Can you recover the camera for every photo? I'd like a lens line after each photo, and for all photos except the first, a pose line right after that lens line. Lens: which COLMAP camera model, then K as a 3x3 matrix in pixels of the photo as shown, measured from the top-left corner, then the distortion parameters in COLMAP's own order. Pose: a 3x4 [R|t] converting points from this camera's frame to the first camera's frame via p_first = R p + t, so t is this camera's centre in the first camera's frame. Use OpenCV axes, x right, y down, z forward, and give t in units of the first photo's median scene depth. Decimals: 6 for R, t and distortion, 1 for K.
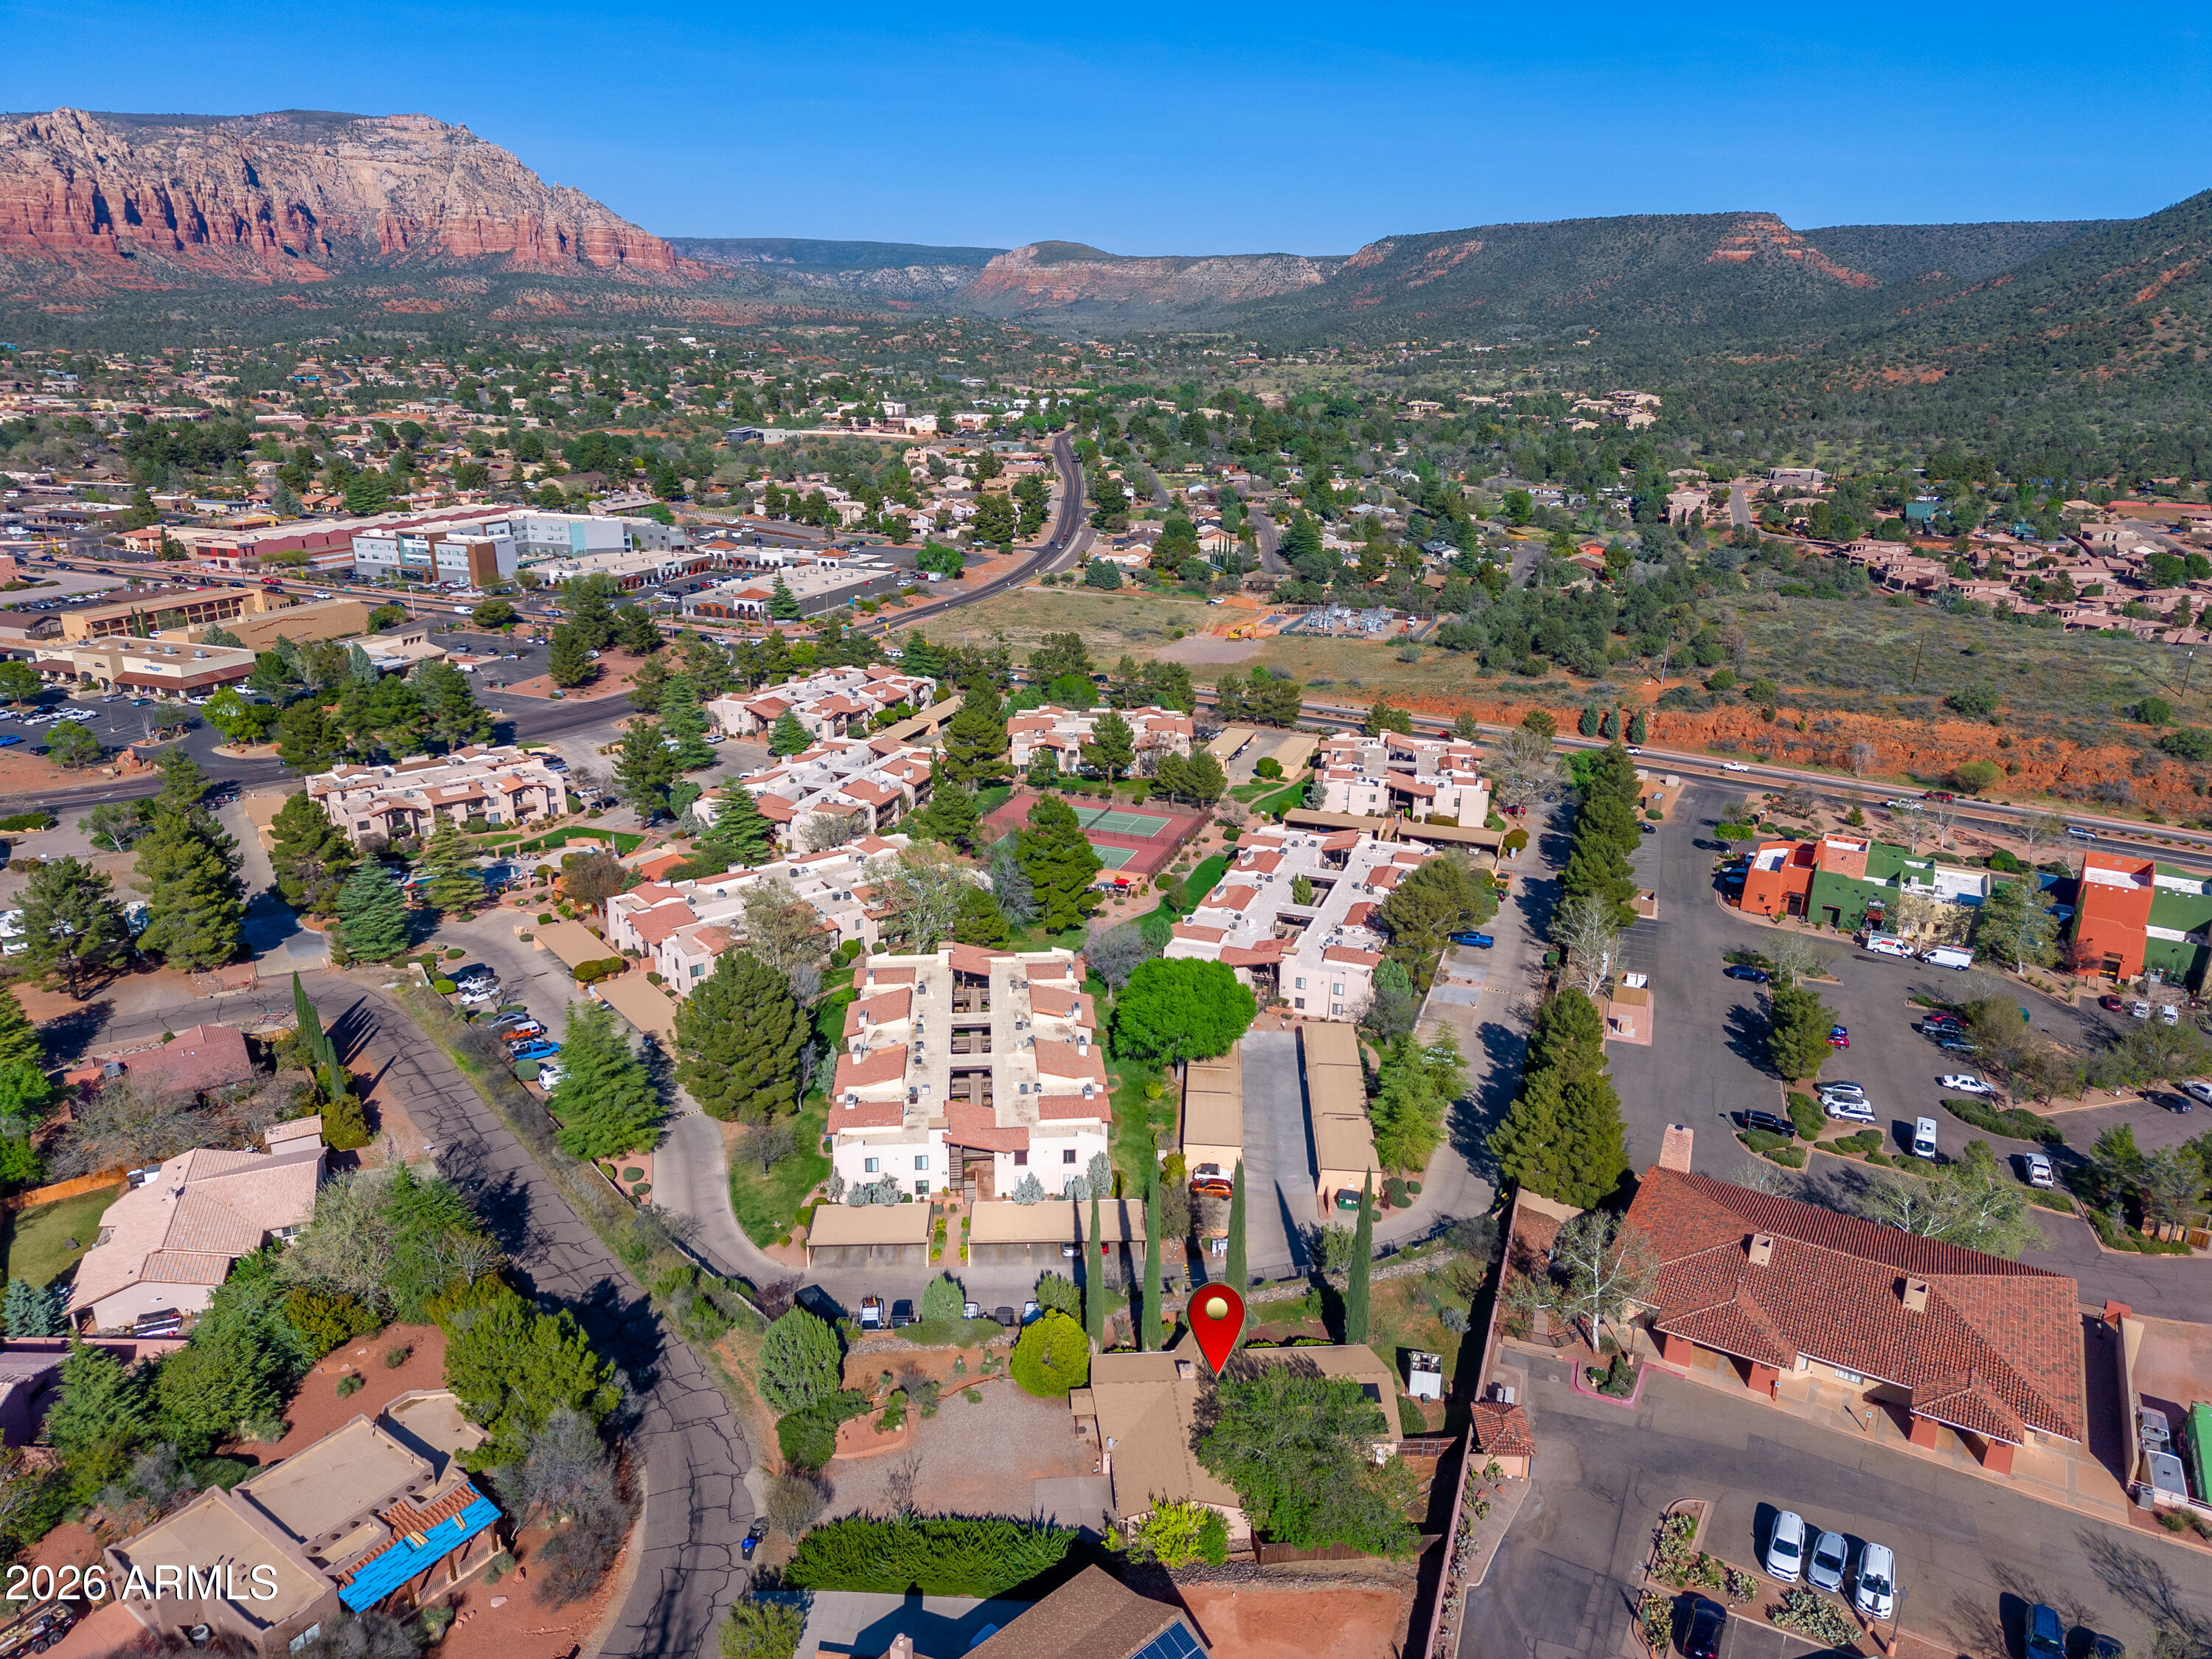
lens RADIAL K [[1507.0, 0, 1097.2], [0, 1507.0, 827.3], [0, 0, 1]] dist [0.037227, -0.017516]
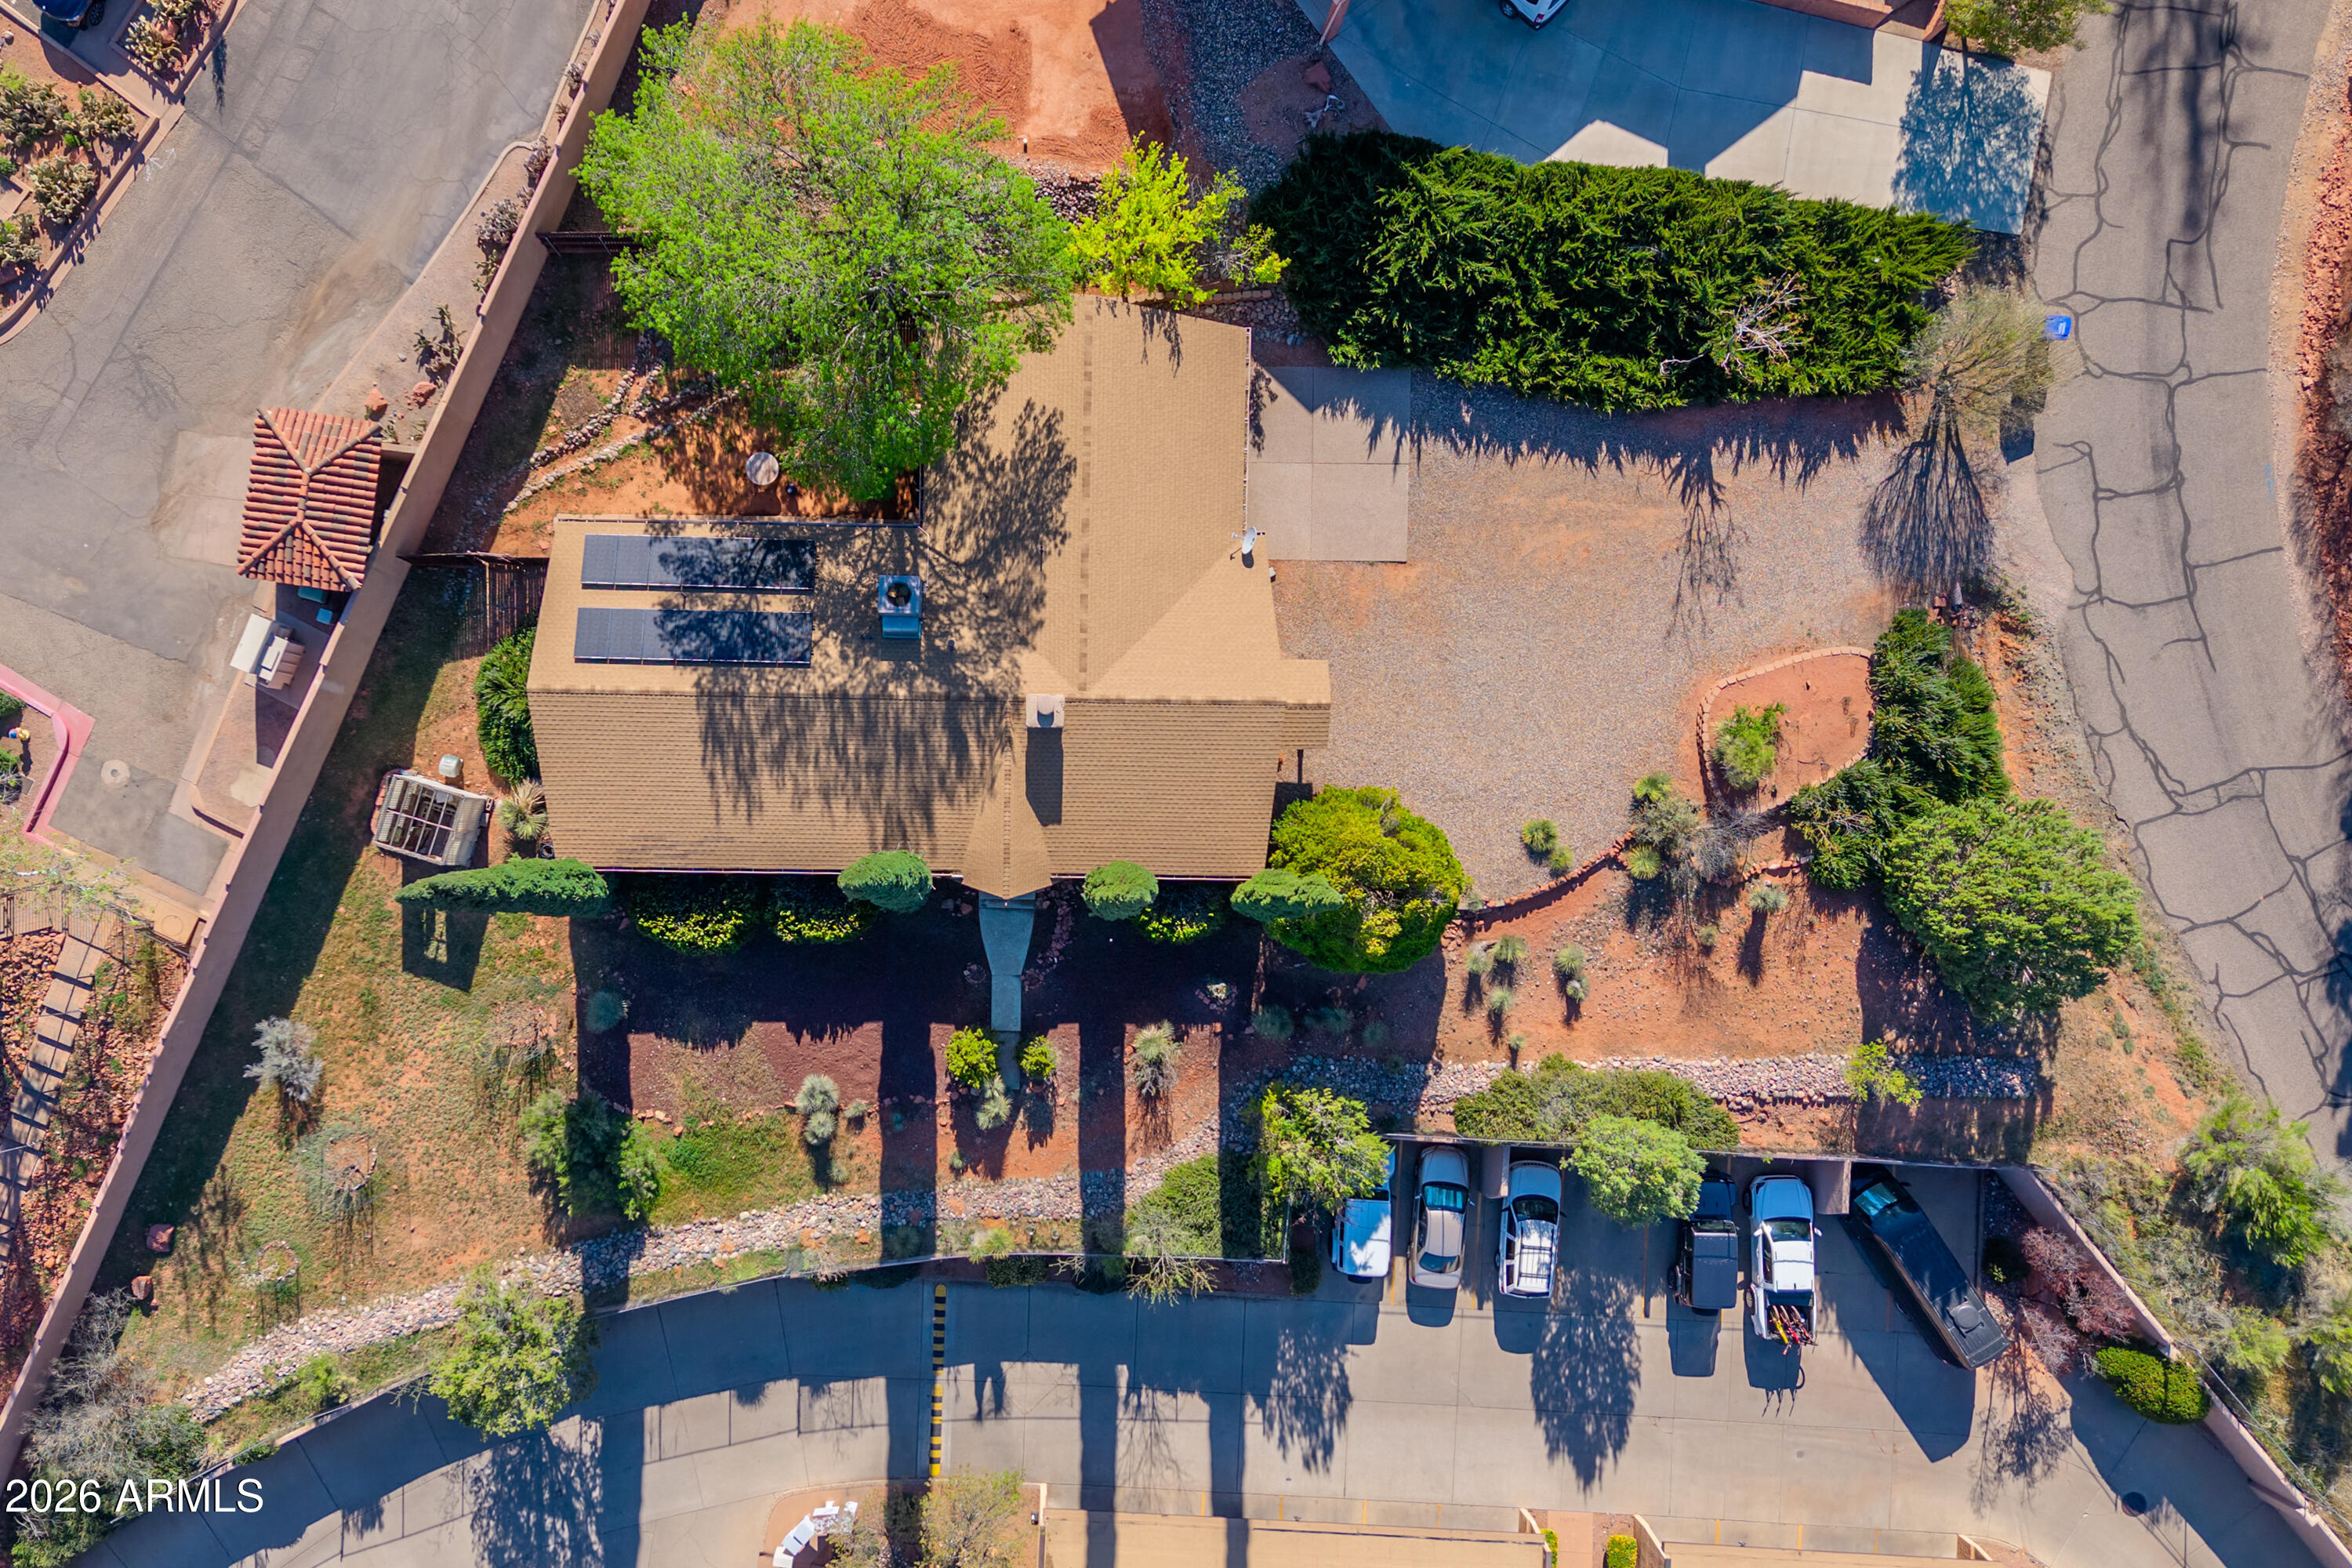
lens RADIAL K [[1801.1, 0, 1021.2], [0, 1801.1, 779.6], [0, 0, 1]] dist [0.060387, -0.052359]
pose [[-0.996727, -0.080402, -0.008395, 0.031275], [0.017918, -0.320999, 0.946910, -0.042168], [-0.078828, 0.943661, 0.321389, 0.398290]]
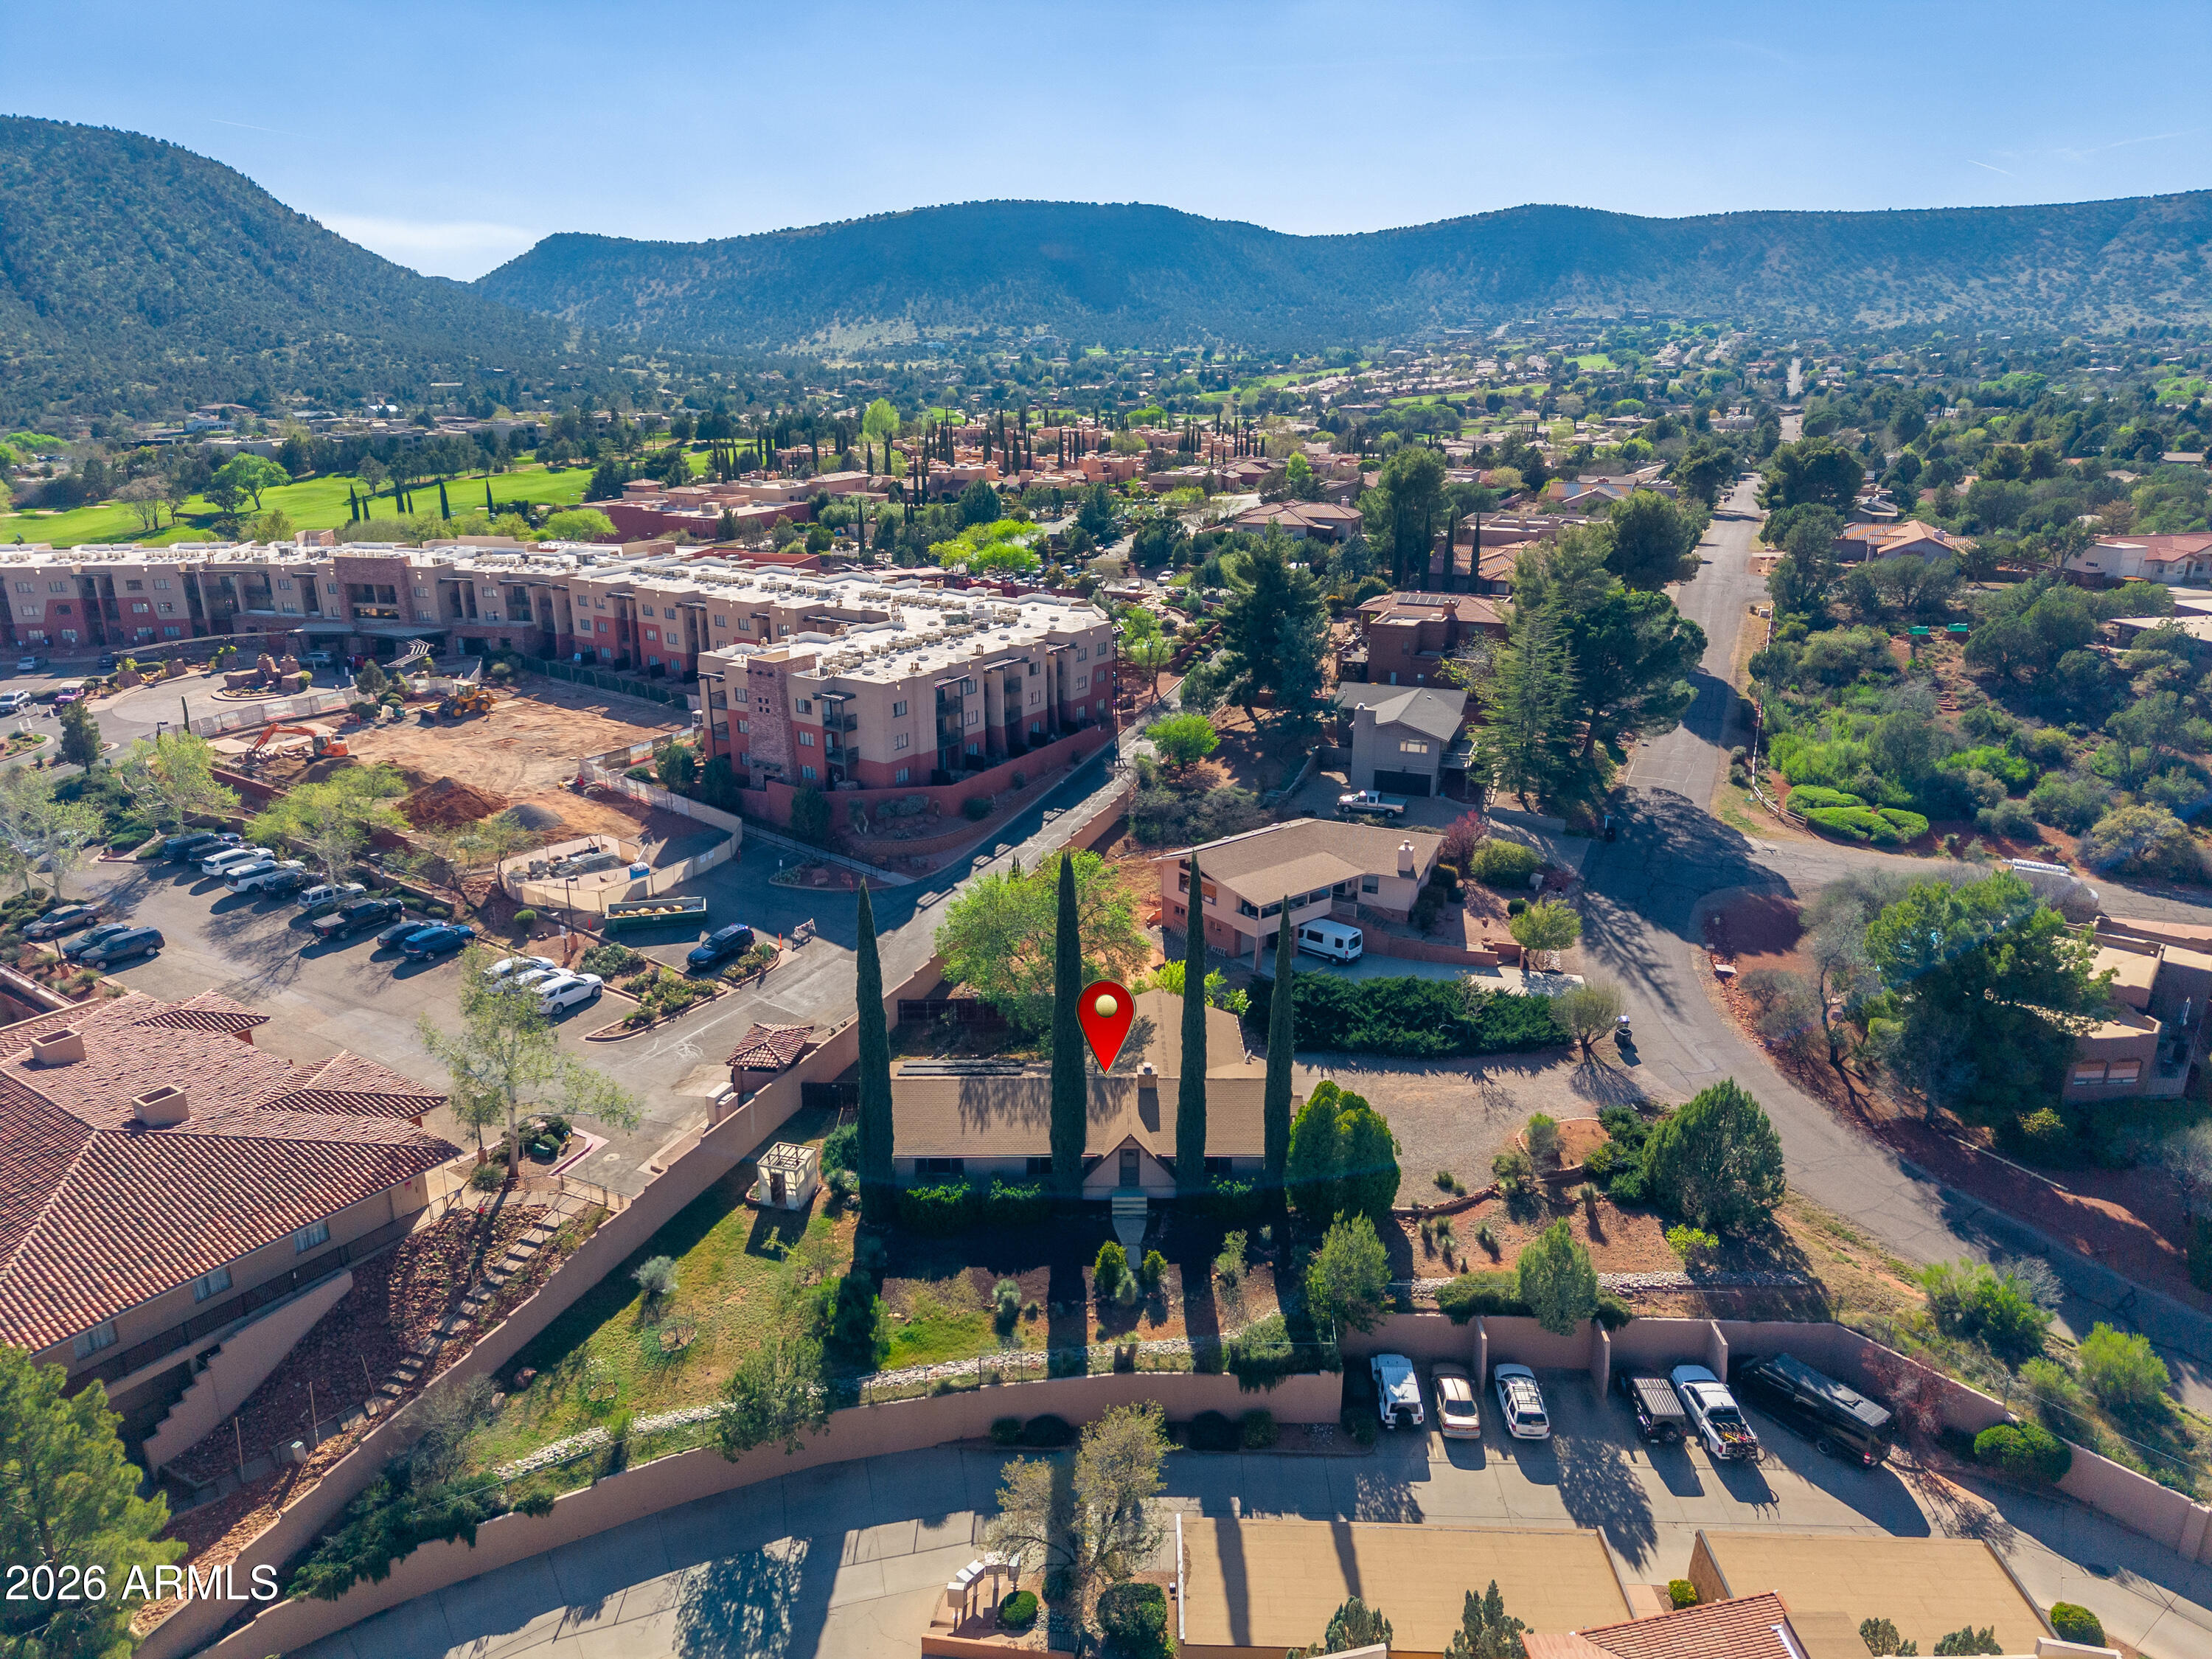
lens RADIAL K [[1480.2, 0, 1098.5], [0, 1480.2, 833.8], [0, 0, 1]] dist [0.038126, -0.020405]
pose [[-0.997976, -0.033303, 0.054174, 0.022085], [0.005847, 0.800238, 0.599655, -0.076894], [-0.063322, 0.598758, -0.798423, 0.693375]]
